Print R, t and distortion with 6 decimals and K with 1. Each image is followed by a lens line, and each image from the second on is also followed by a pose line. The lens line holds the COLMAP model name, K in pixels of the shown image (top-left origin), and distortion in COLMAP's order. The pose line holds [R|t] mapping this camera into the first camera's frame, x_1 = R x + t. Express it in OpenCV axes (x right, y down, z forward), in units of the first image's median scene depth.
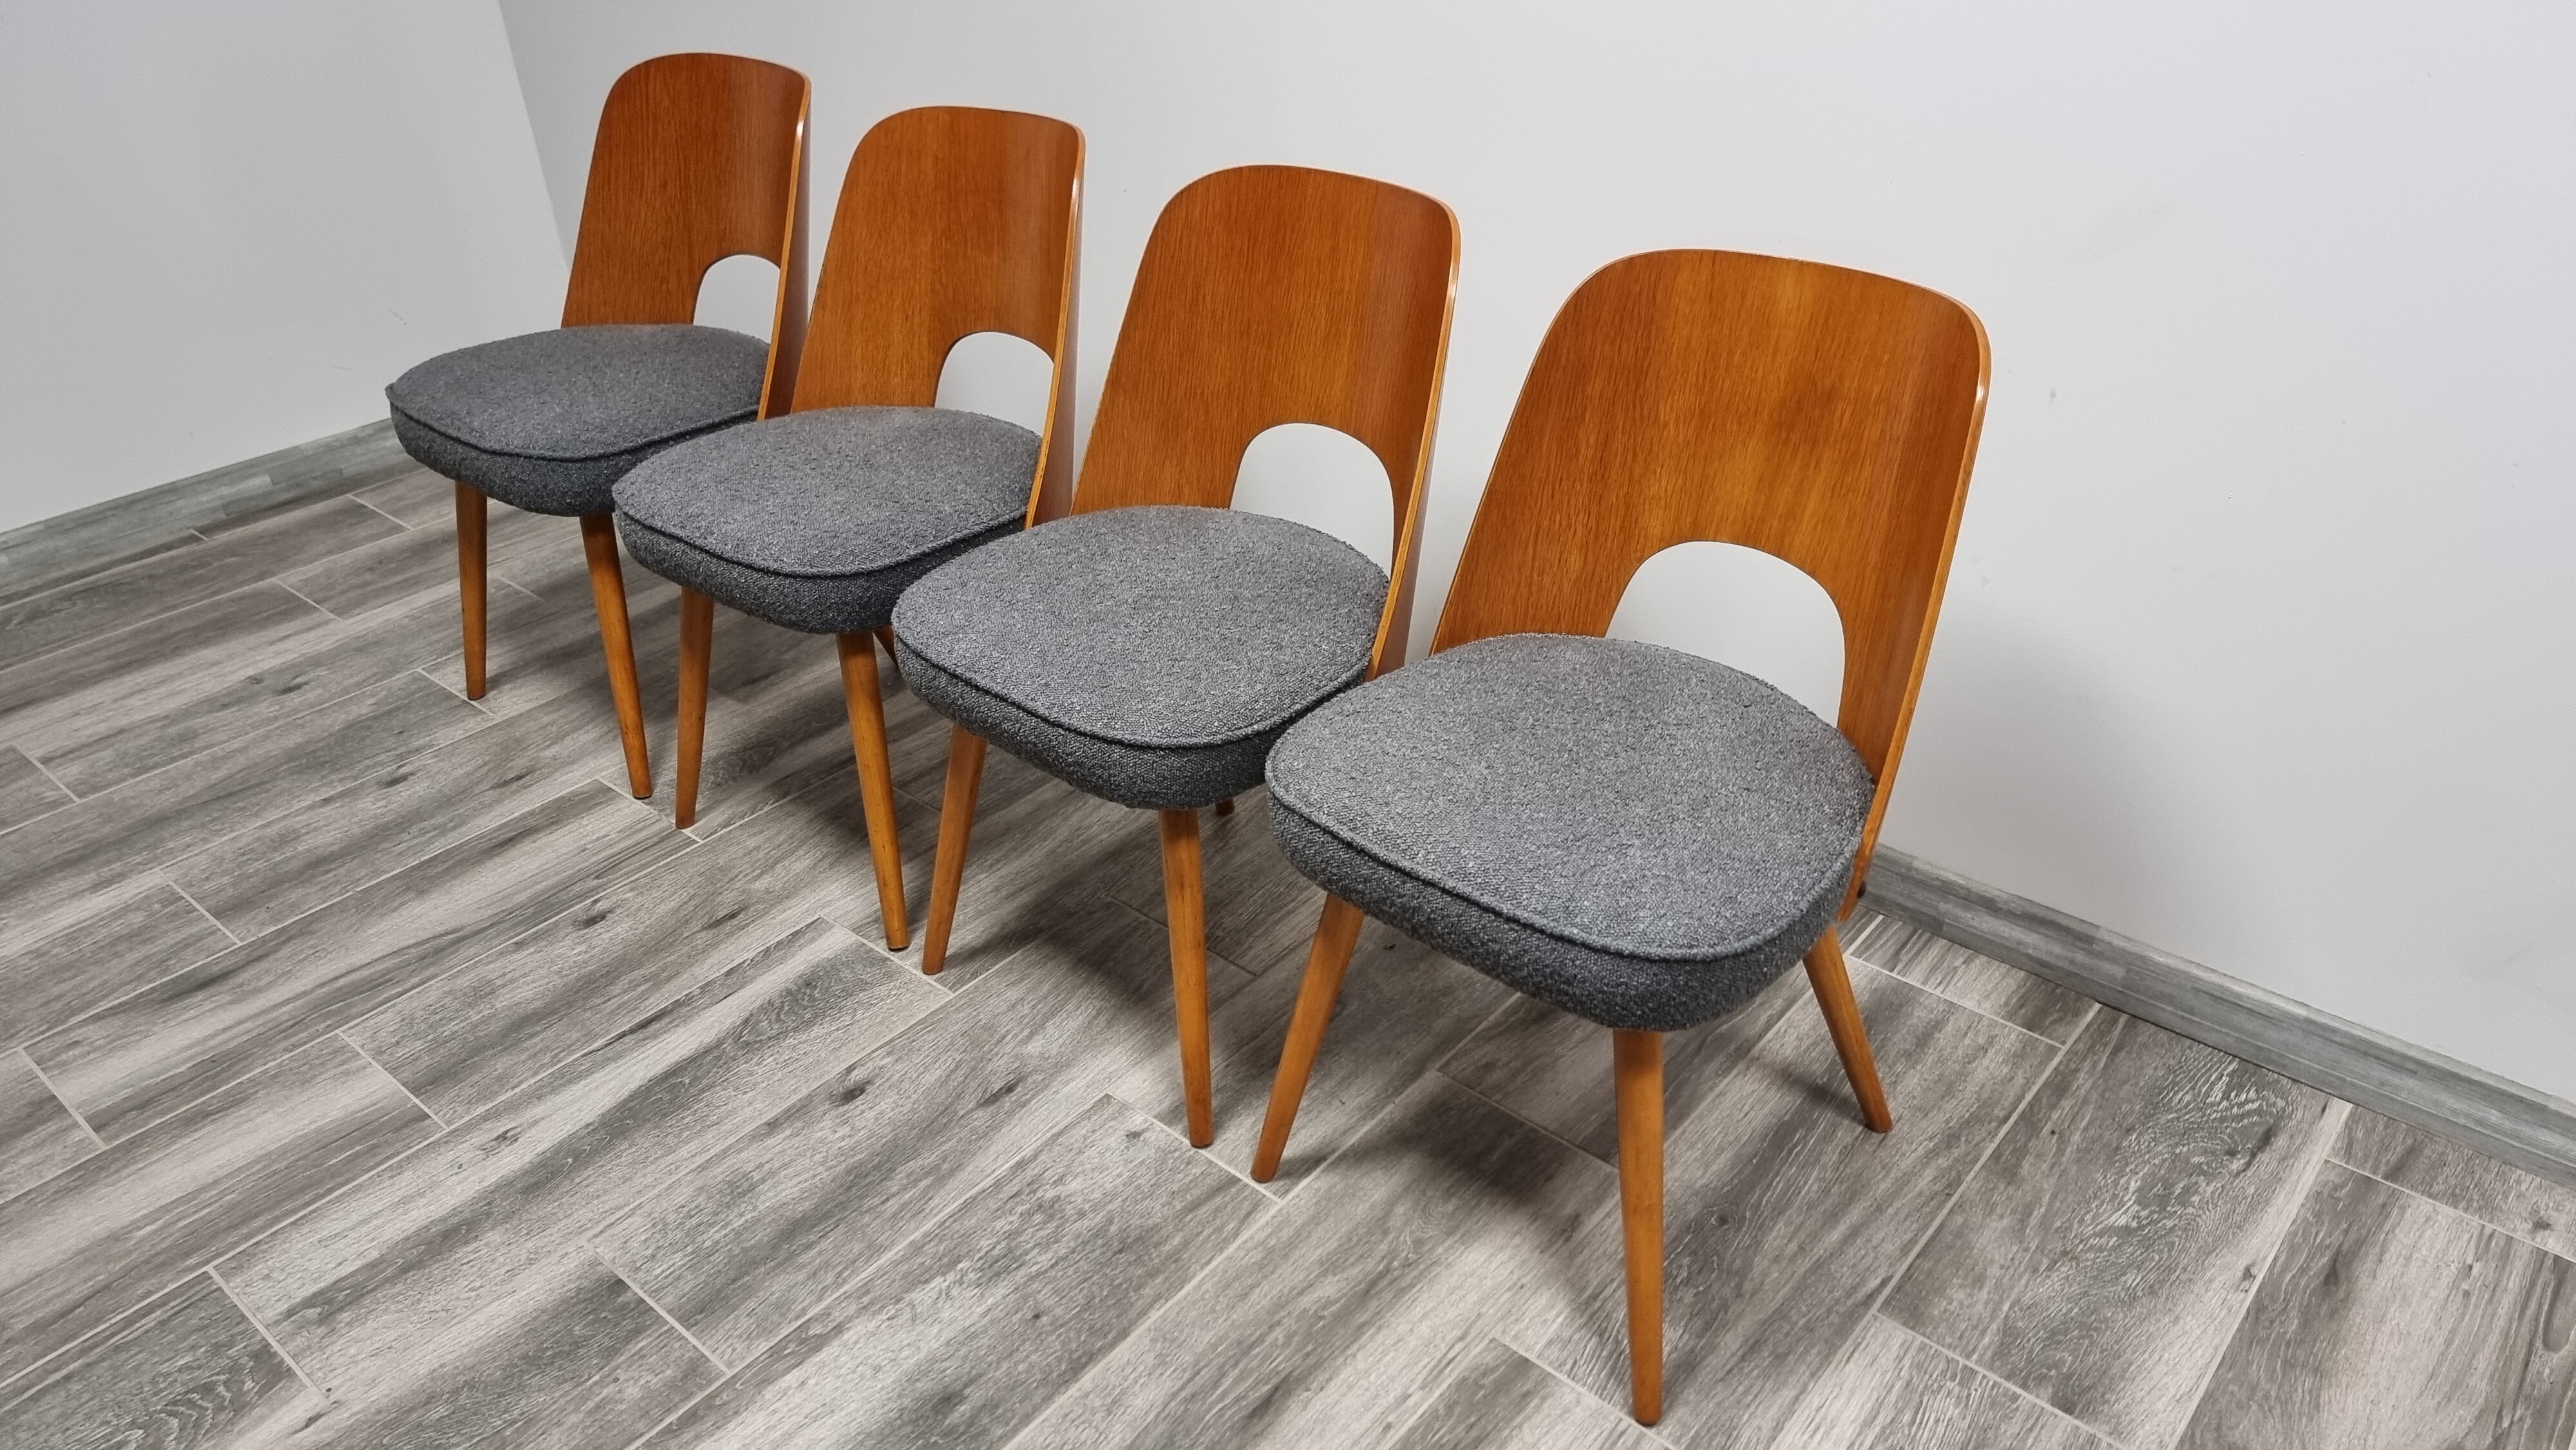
lens RADIAL K [[1788.4, 0, 1311.1], [0, 1788.4, 736.9], [0, 0, 1]] dist [0.076642, -0.063832]
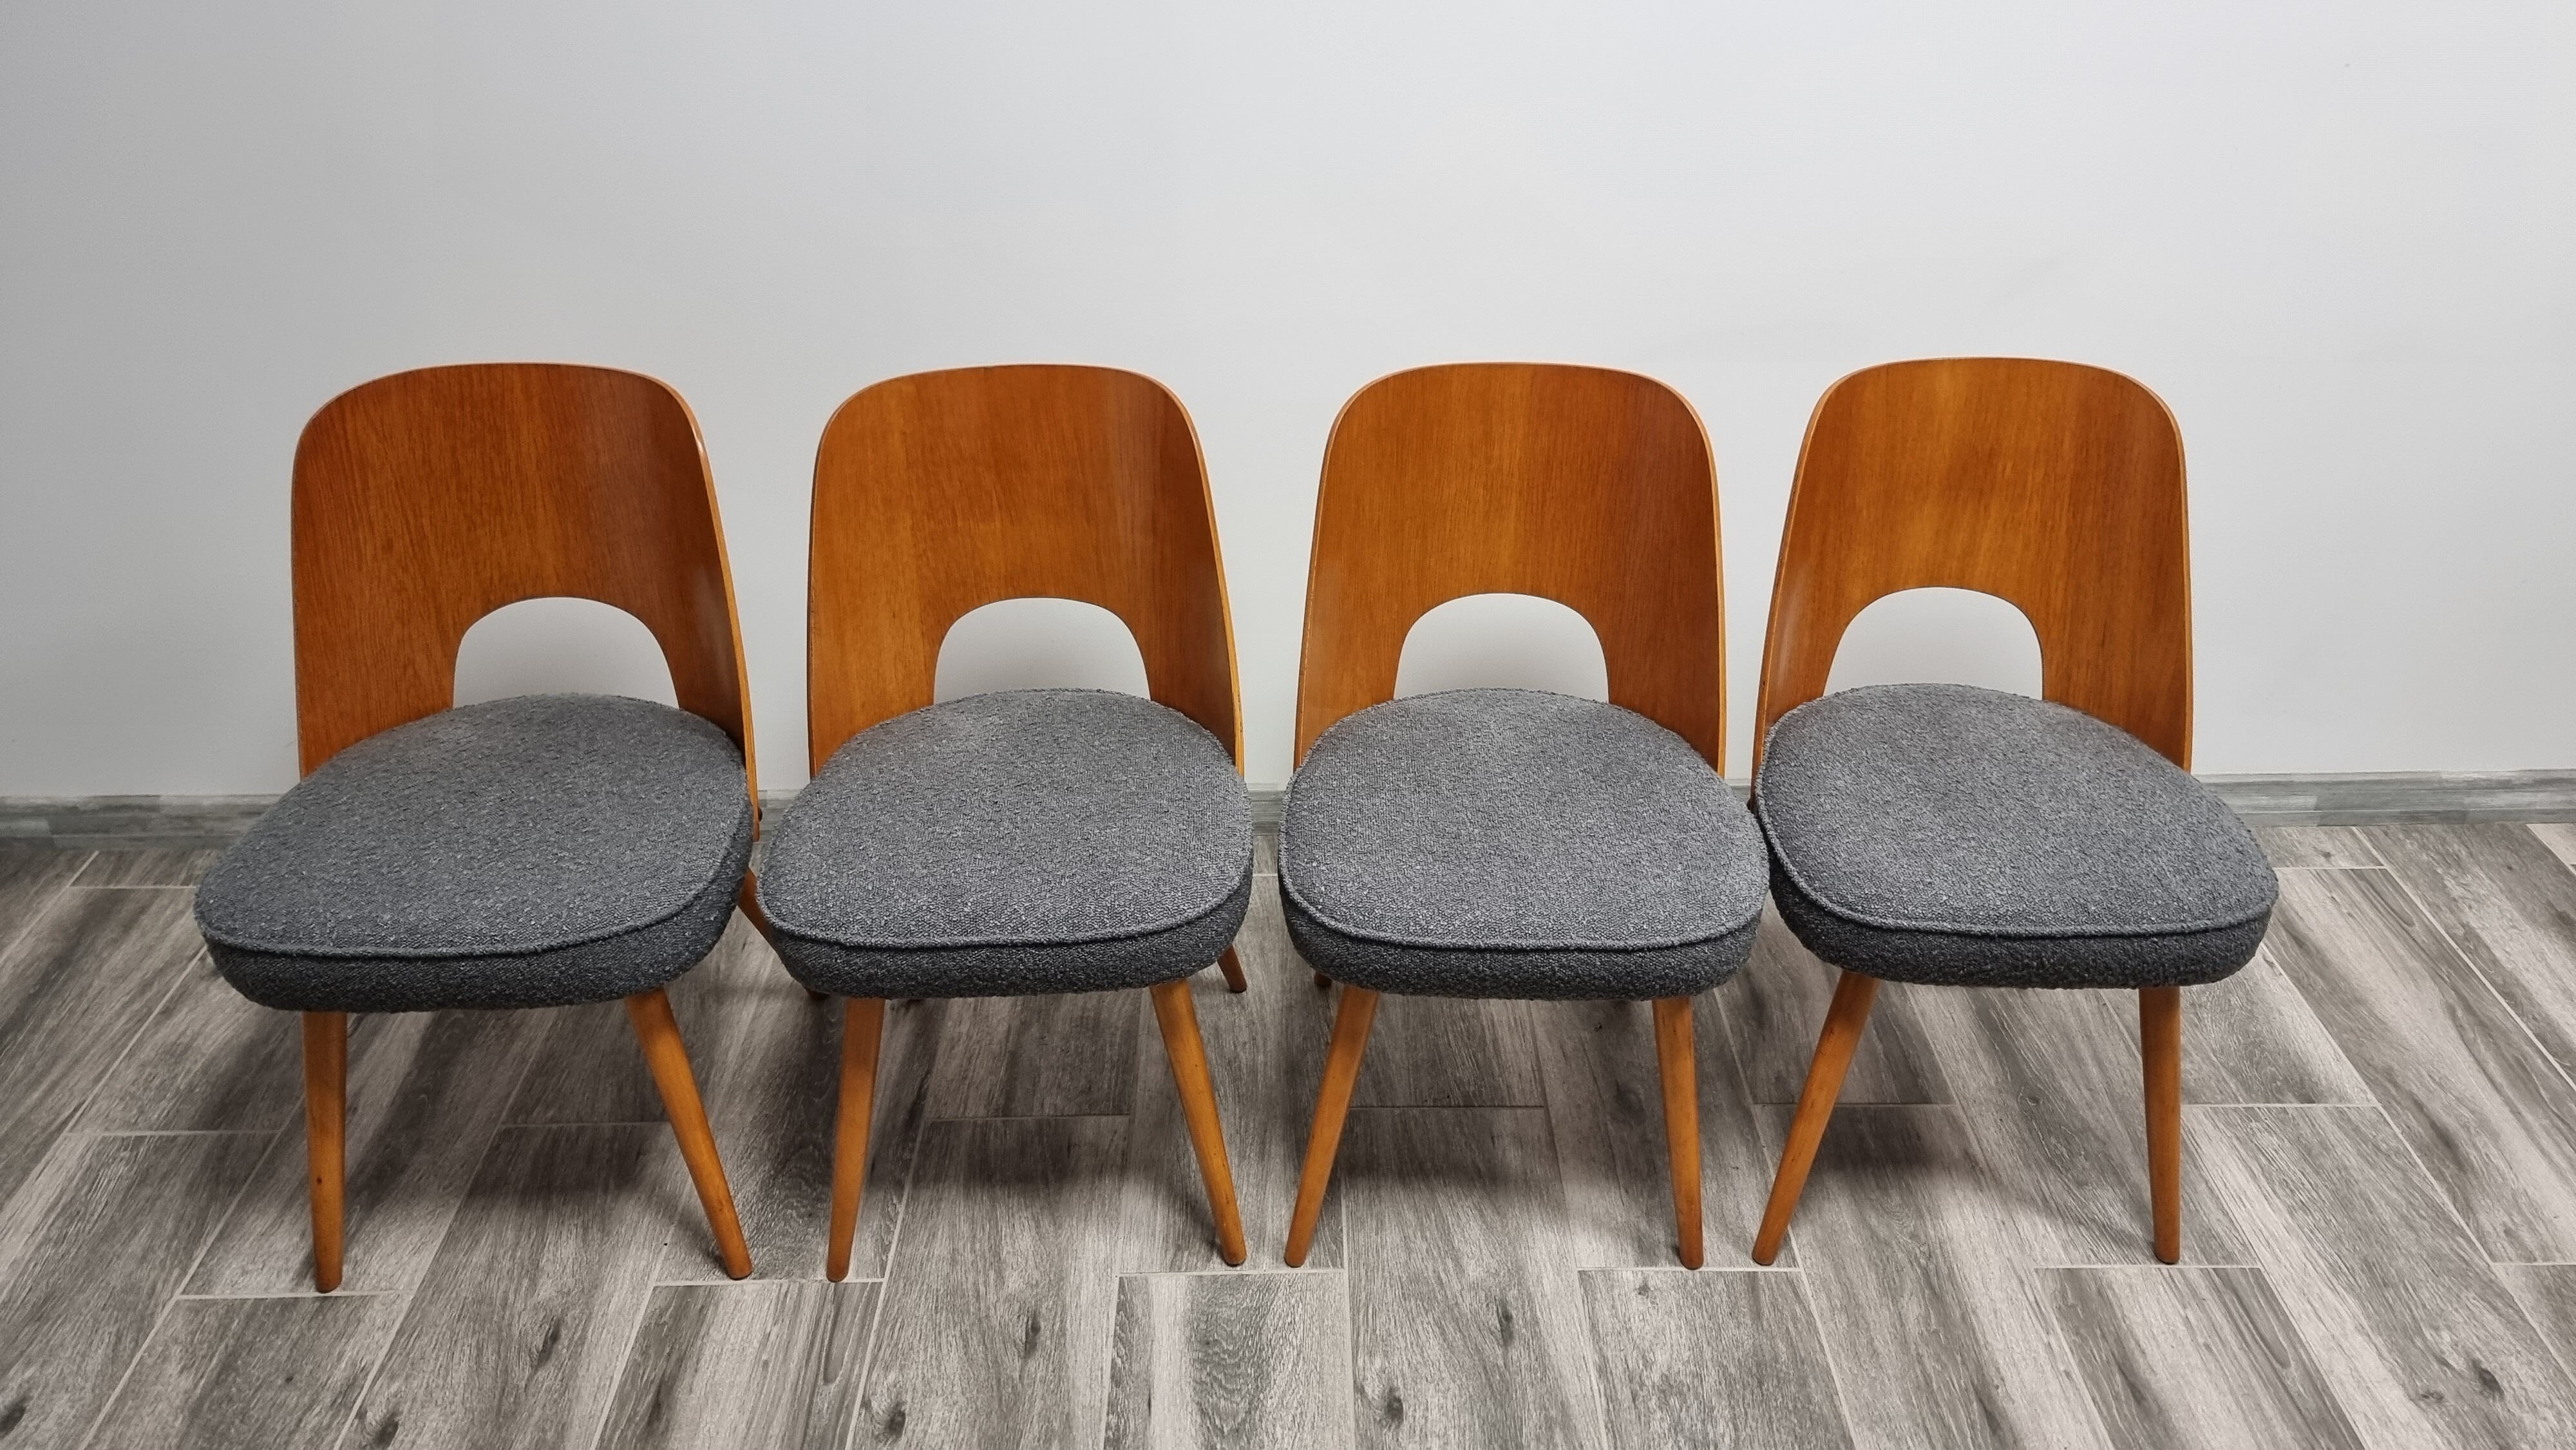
lens RADIAL K [[1791.7, 0, 1311.9], [0, 1791.7, 731.1], [0, 0, 1]] dist [0.072117, -0.056976]
pose [[0.748008, -0.342544, 0.568461, -0.753152], [0.327785, 0.935434, 0.132361, -0.294352], [-0.577097, 0.087326, 0.811993, 0.234797]]
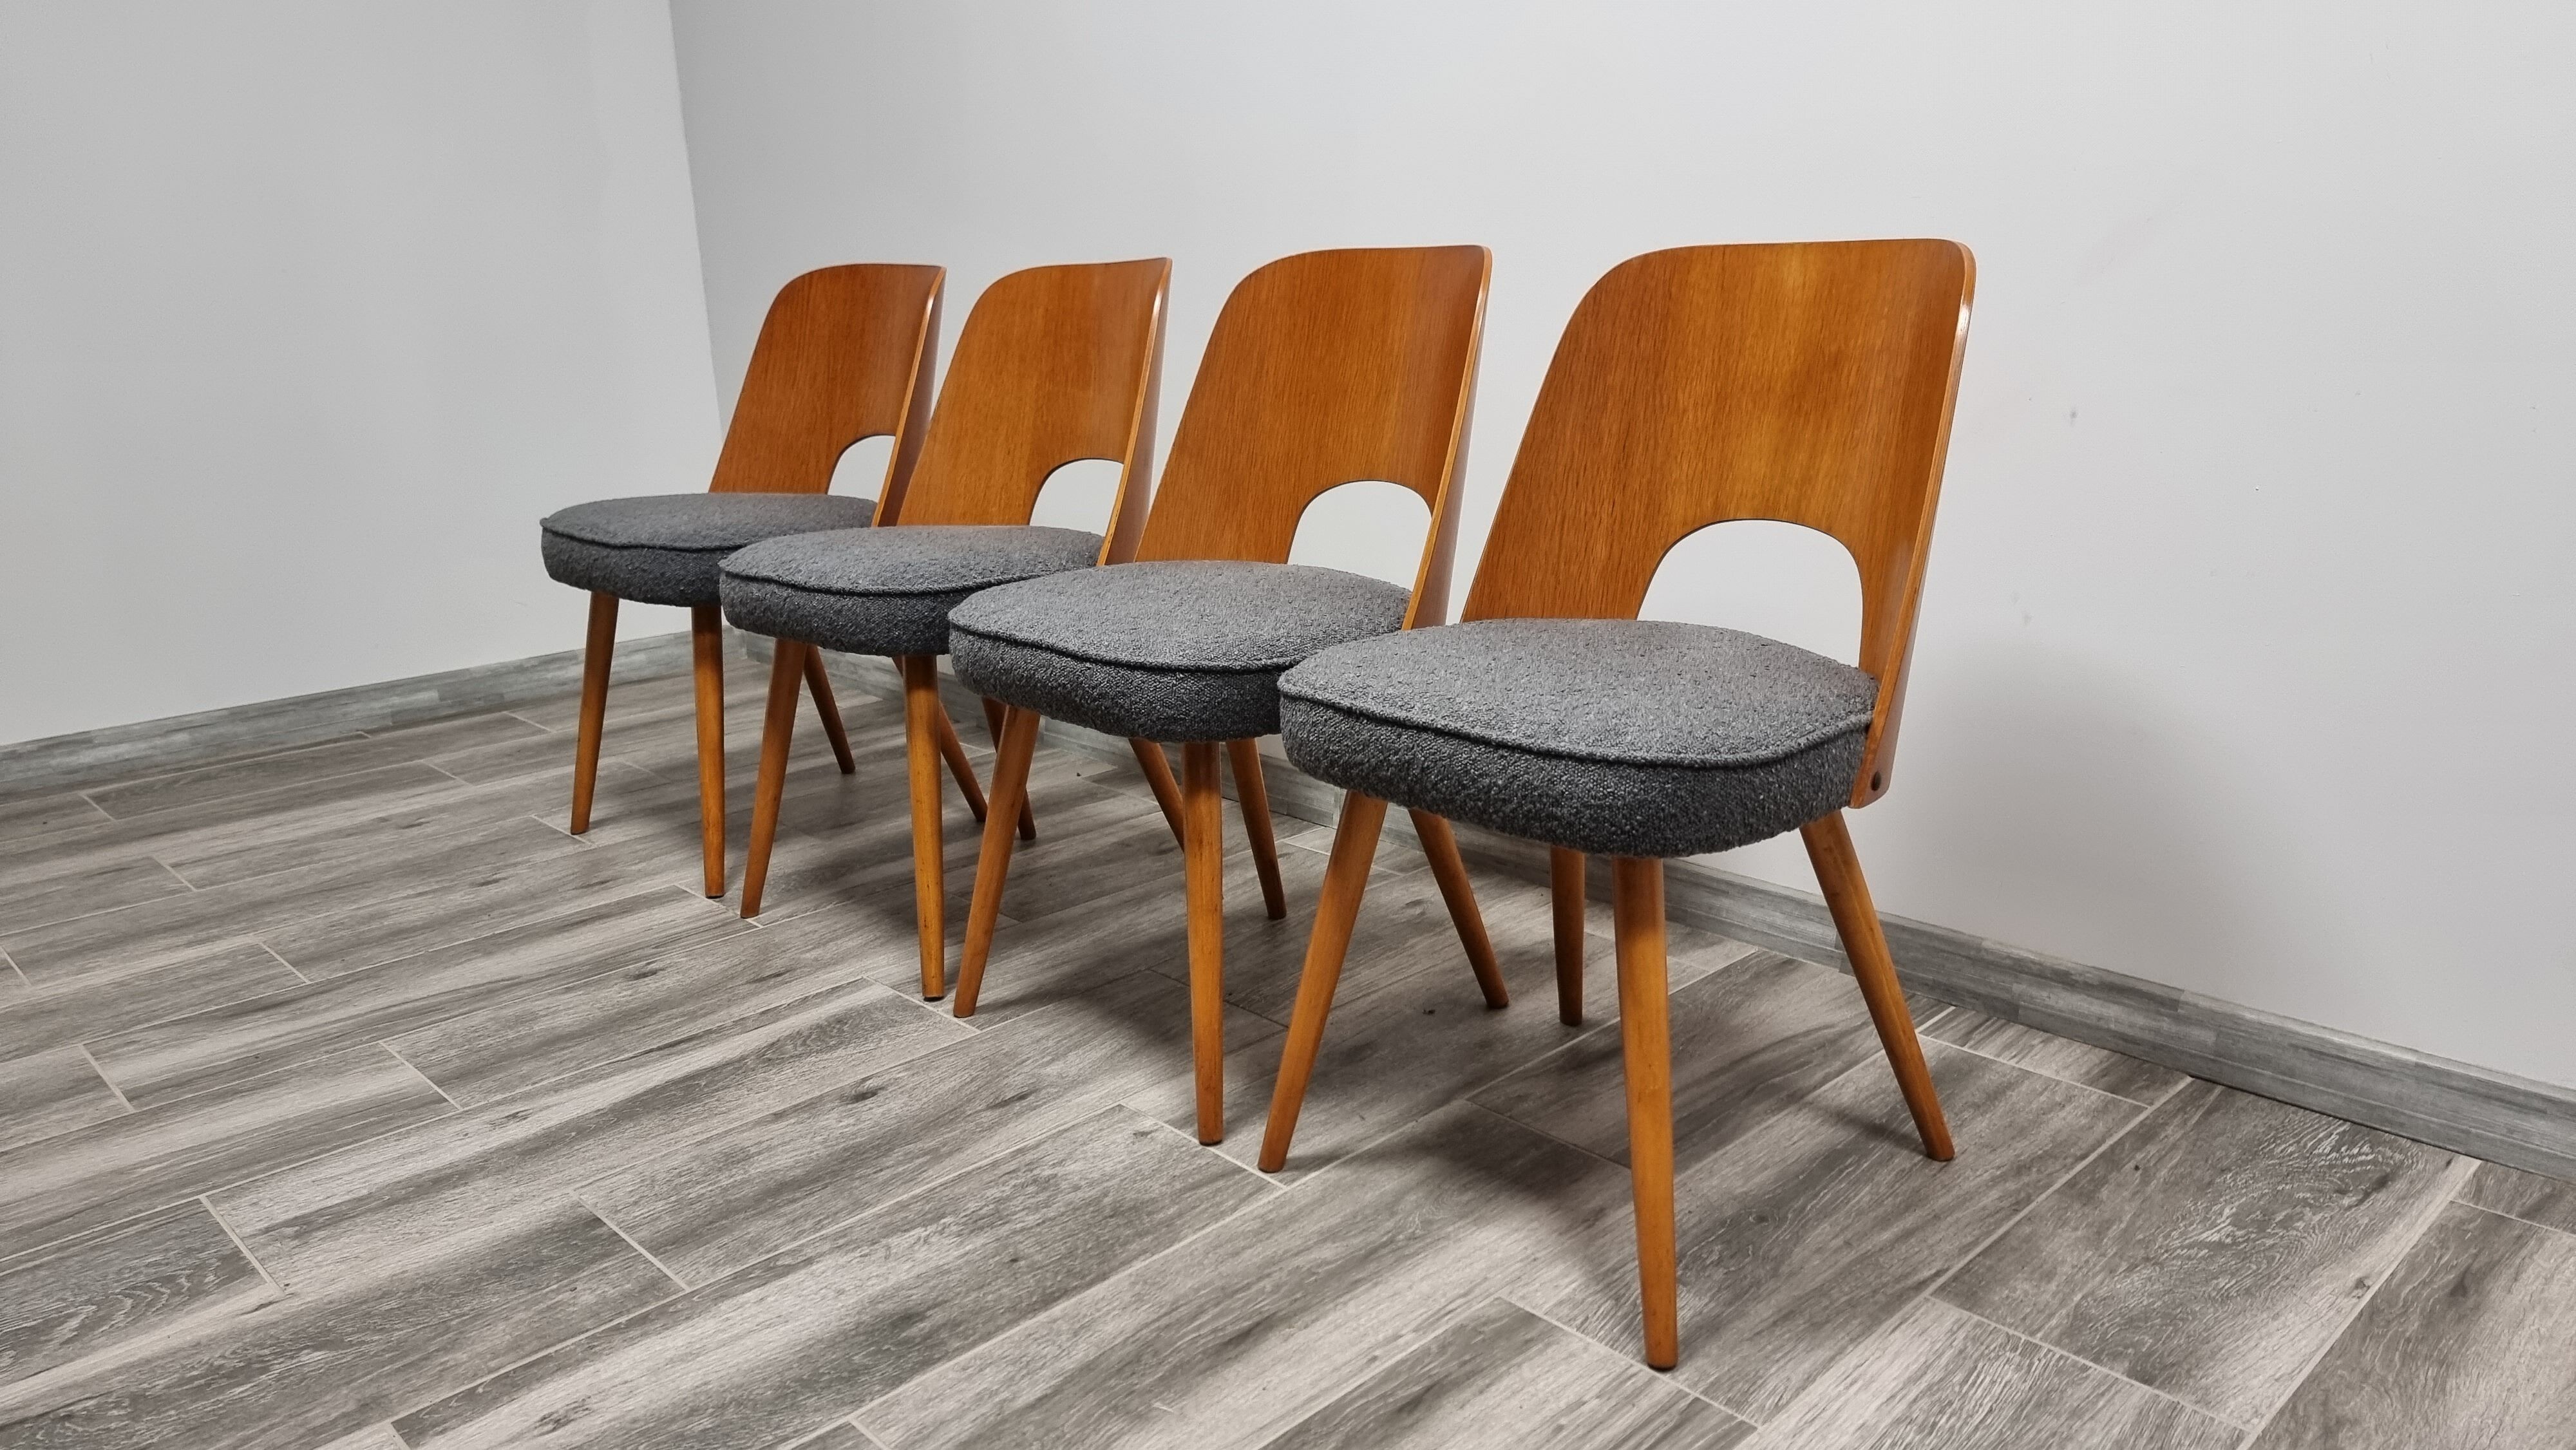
lens RADIAL K [[1789.3, 0, 1306.0], [0, 1789.3, 739.3], [0, 0, 1]] dist [0.076819, -0.064211]
pose [[0.995688, 0.023926, -0.089625, 0.071459], [-0.048060, 0.959438, -0.277794, 0.290593], [0.079344, 0.280903, 0.956451, 0.032639]]
